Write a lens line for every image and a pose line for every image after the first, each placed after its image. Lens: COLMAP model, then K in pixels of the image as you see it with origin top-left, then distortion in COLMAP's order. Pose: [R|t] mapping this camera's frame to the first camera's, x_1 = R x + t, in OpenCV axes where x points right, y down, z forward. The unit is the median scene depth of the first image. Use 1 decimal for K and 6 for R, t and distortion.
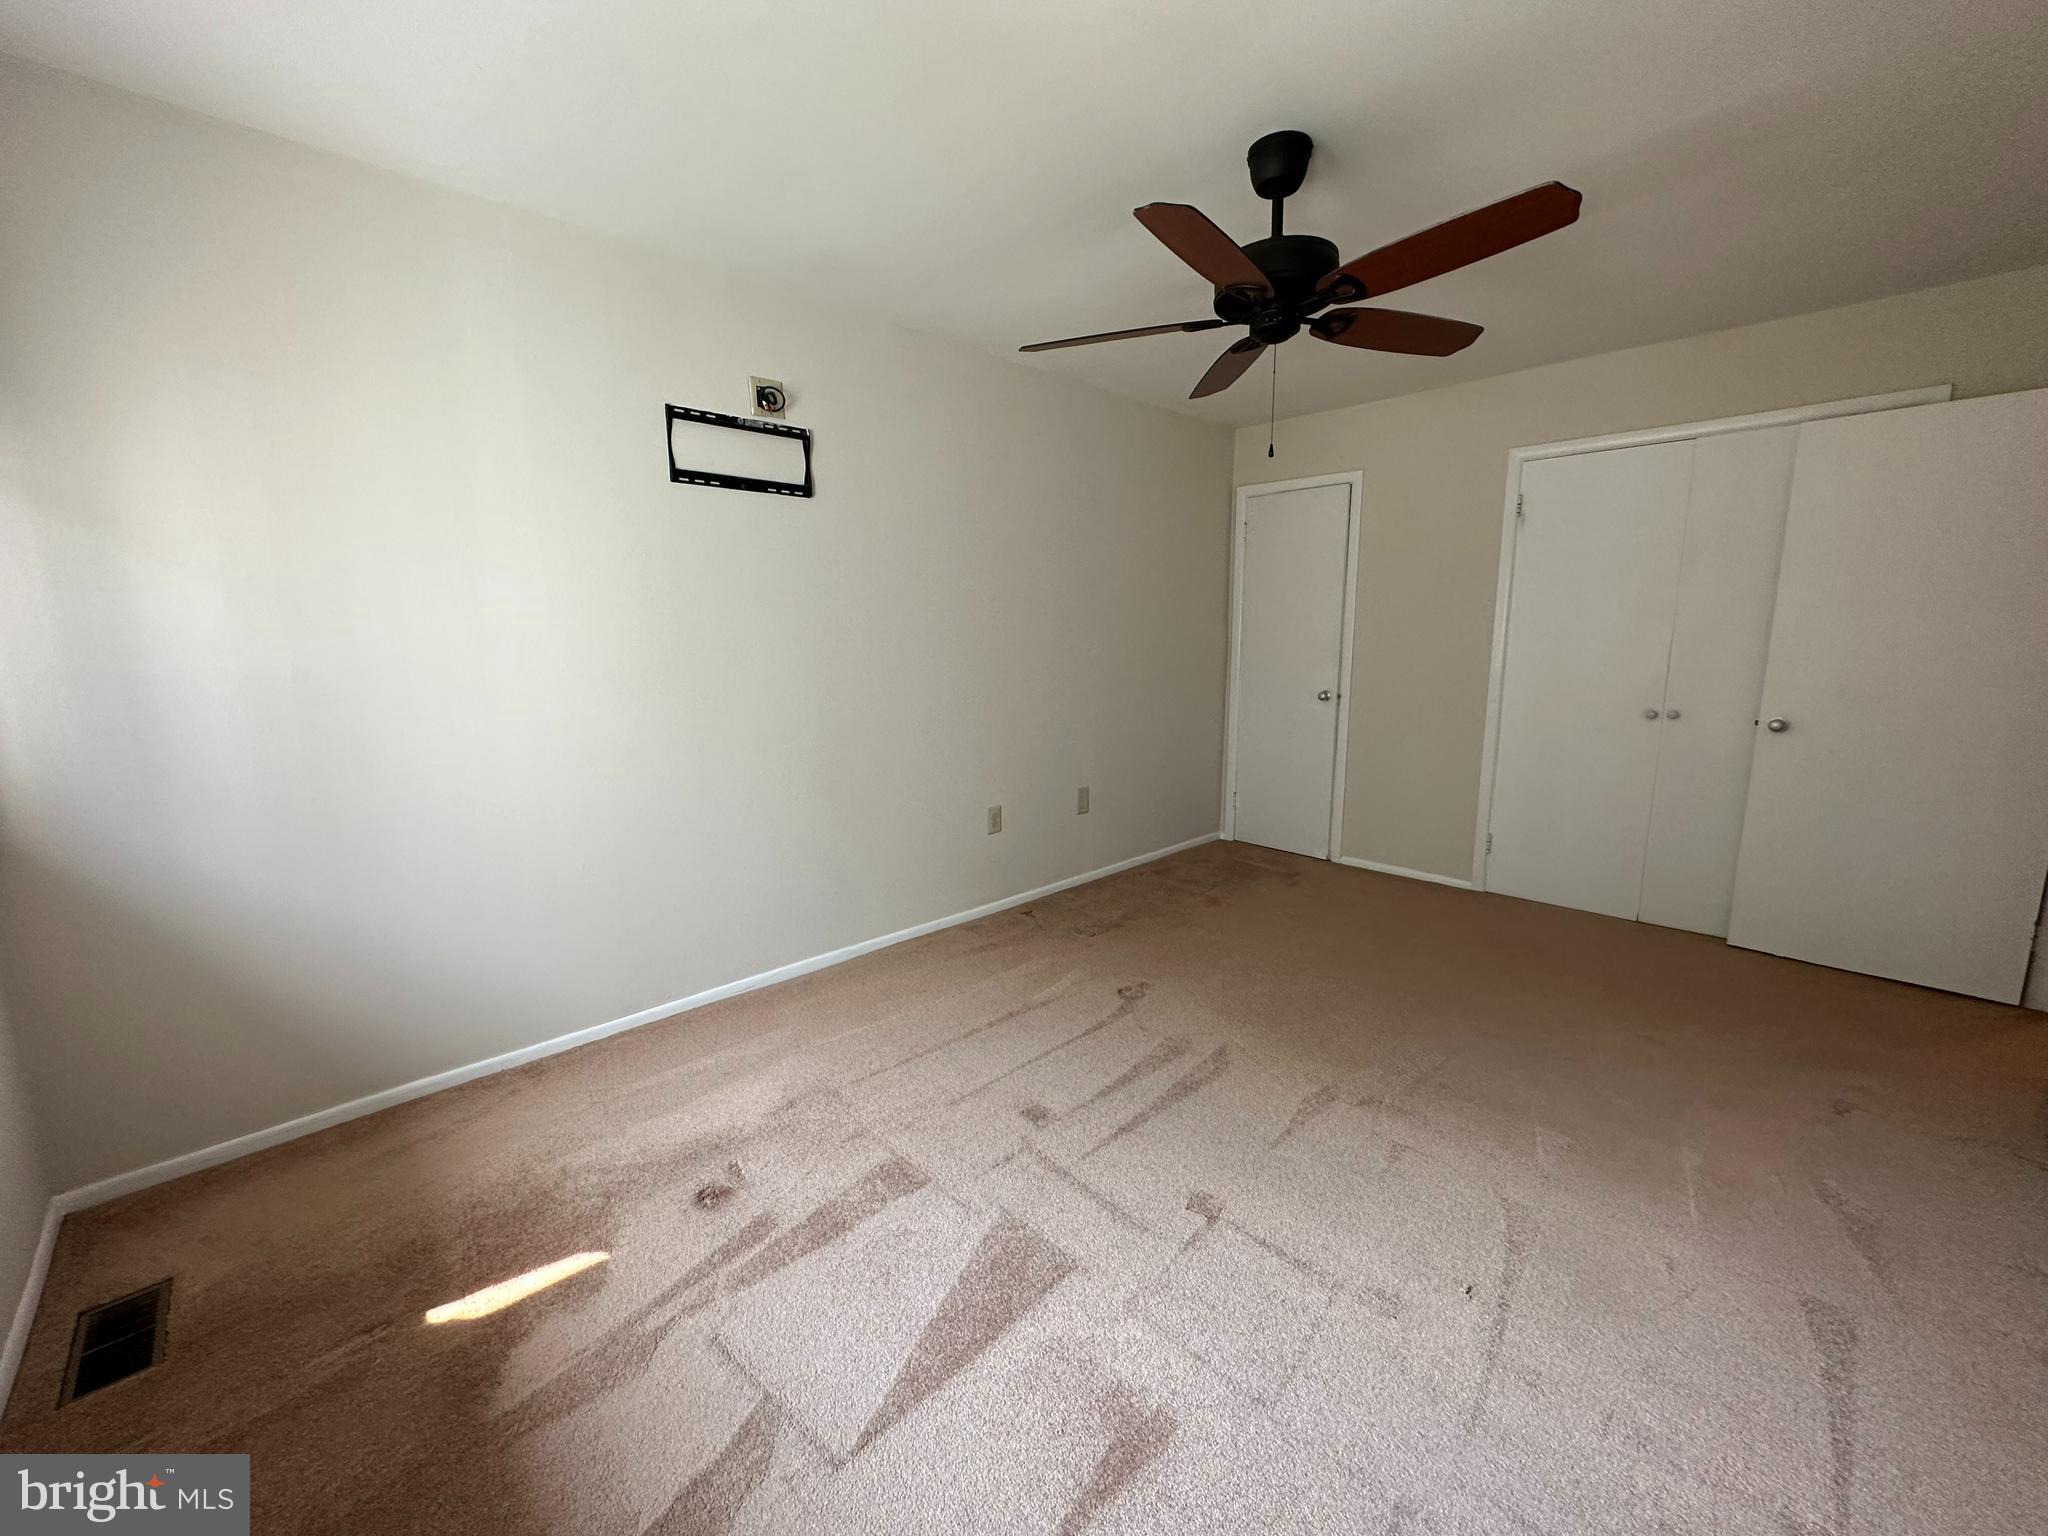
lens RADIAL K [[808.2, 0, 1024.0], [0, 808.2, 768.0], [0, 0, 1]] dist [-0.003176, -0.000133]
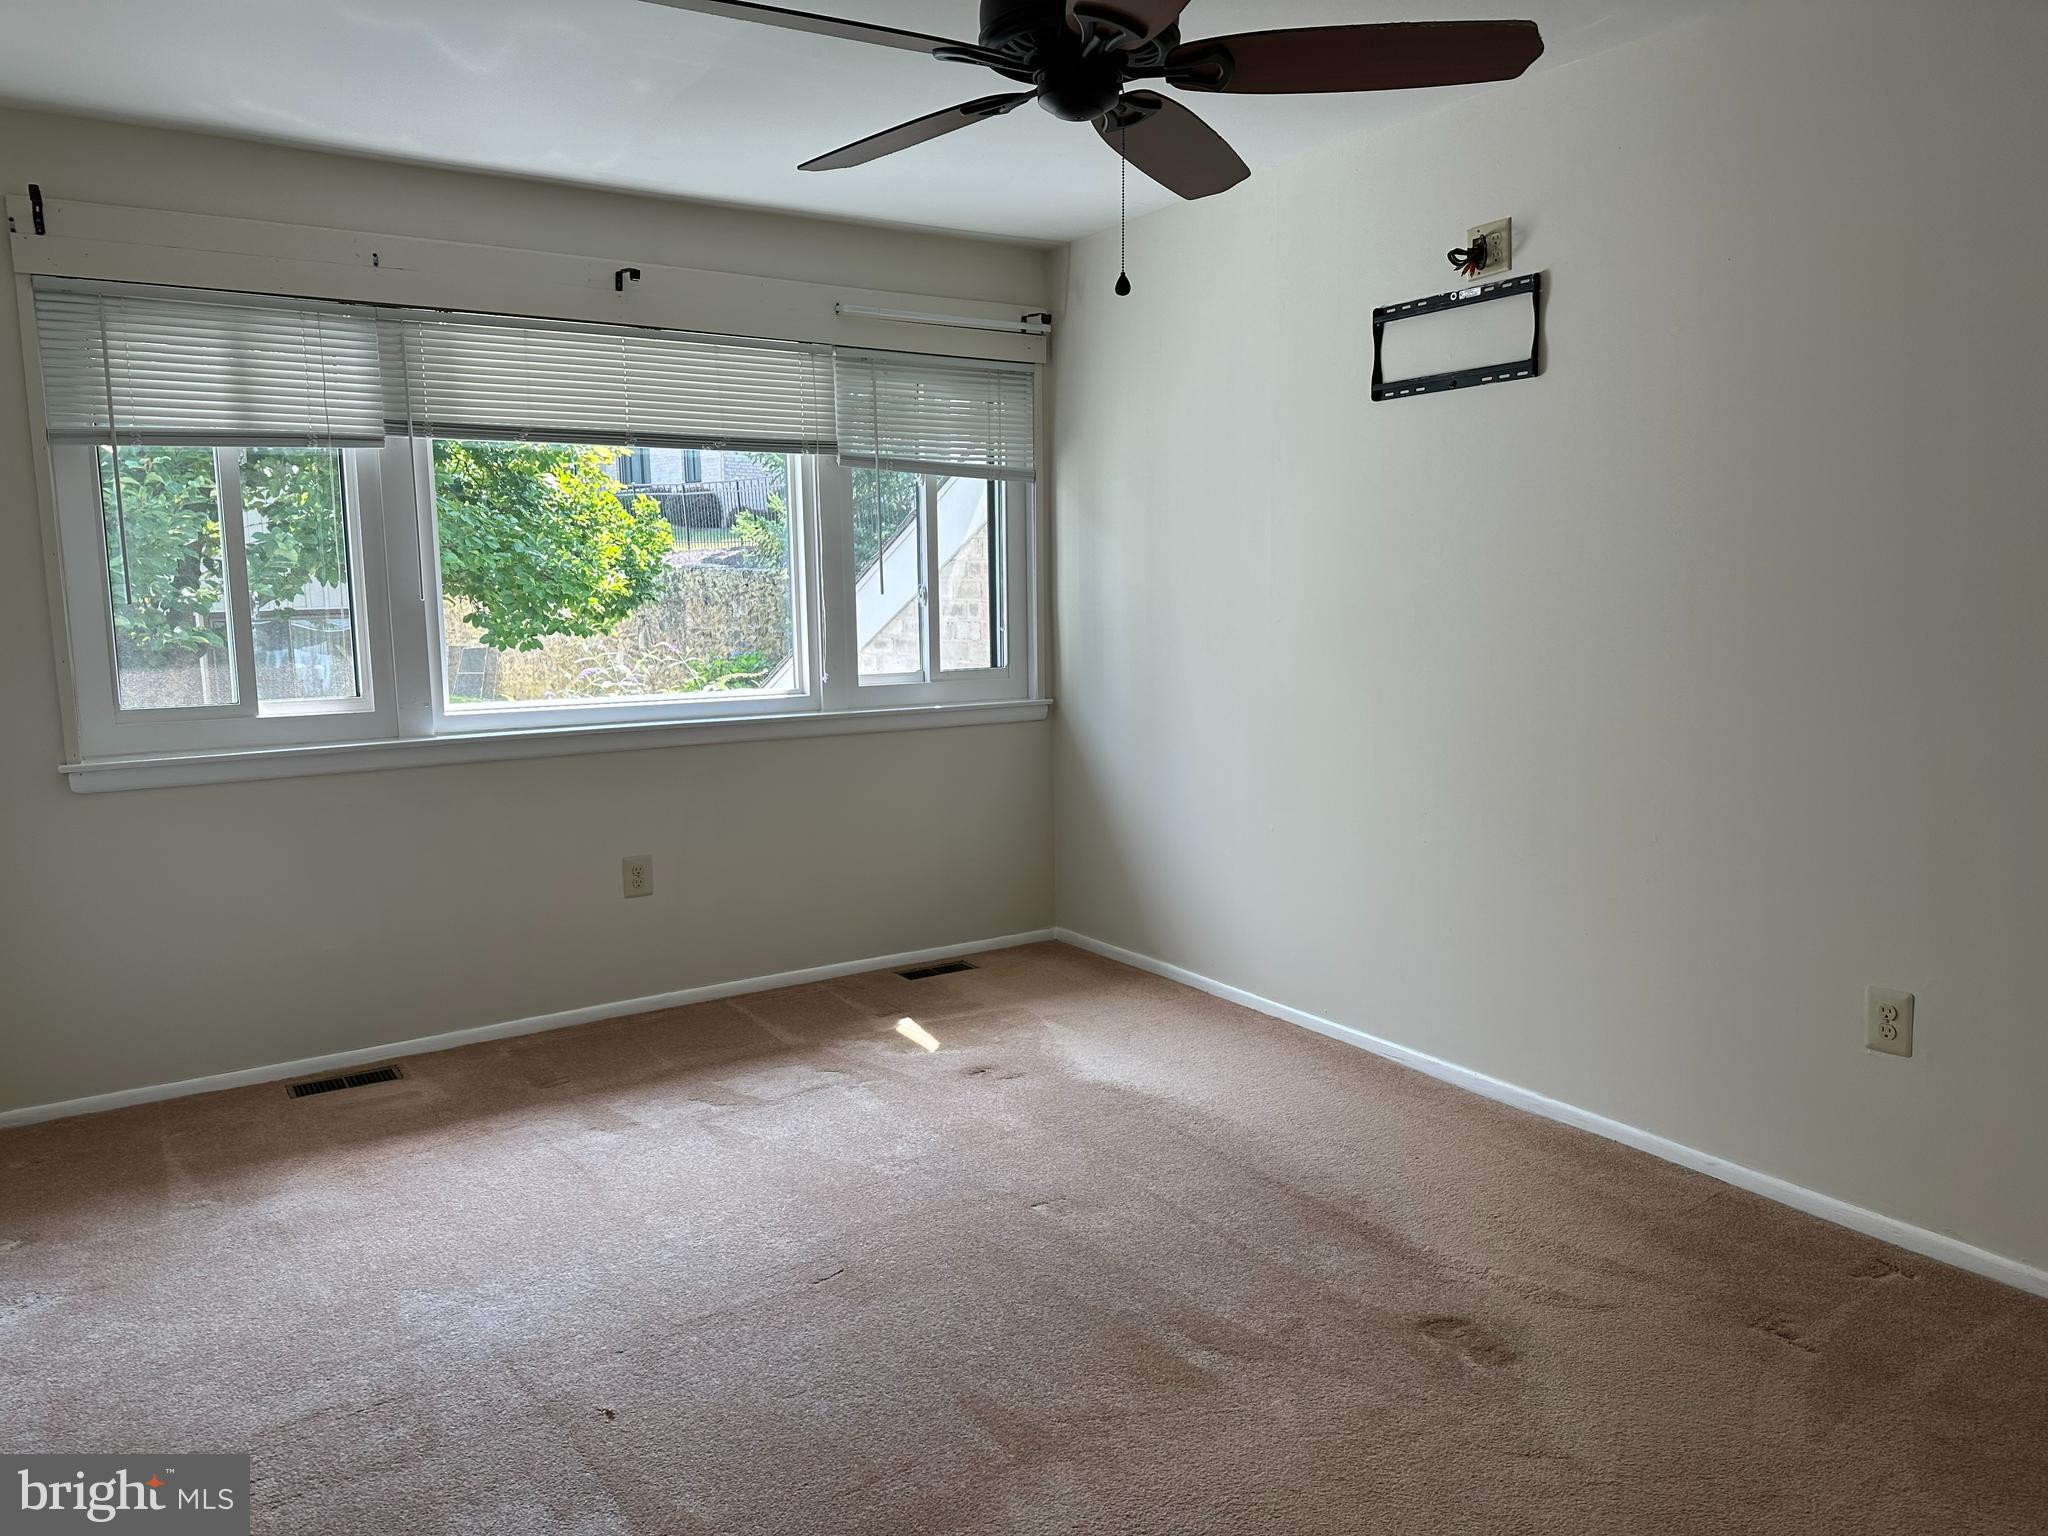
lens RADIAL K [[1448.8, 0, 1024.0], [0, 1448.8, 768.0], [0, 0, 1]] dist [0.063363, -0.000060]
pose [[-0.192436, 0.135051, -0.971972, 1.120960], [-0.156597, 0.973565, 0.166276, -0.176770], [0.968734, 0.184205, -0.166201, 0.950792]]
